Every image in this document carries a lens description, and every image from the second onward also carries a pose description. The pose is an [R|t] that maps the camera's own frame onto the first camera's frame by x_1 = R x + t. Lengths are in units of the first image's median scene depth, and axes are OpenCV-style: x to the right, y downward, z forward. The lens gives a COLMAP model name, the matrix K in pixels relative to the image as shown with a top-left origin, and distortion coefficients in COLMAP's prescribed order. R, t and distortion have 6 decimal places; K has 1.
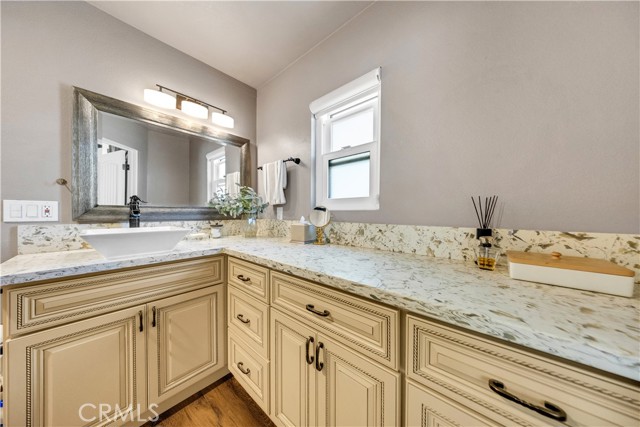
lens RADIAL K [[190.7, 0, 324.1], [0, 190.7, 213.9], [0, 0, 1]] dist [0.000182, 0.000014]
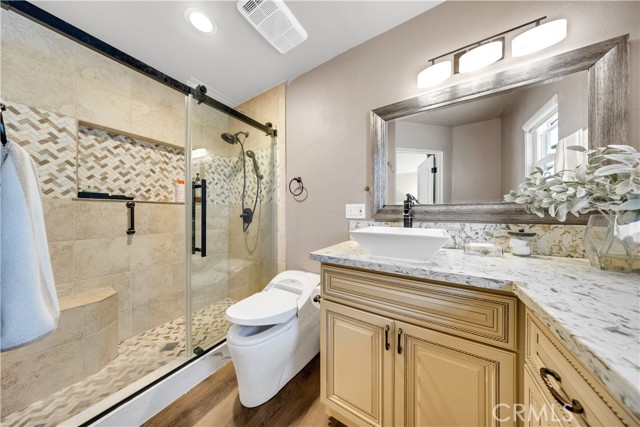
lens RADIAL K [[190.7, 0, 324.1], [0, 190.7, 213.9], [0, 0, 1]] dist [0.000182, 0.000014]
pose [[0.140071, -0.000096, -0.990142, -0.095217], [-0.001244, 0.999999, -0.000273, 0.003498], [0.990141, 0.001270, 0.140070, 0.380017]]
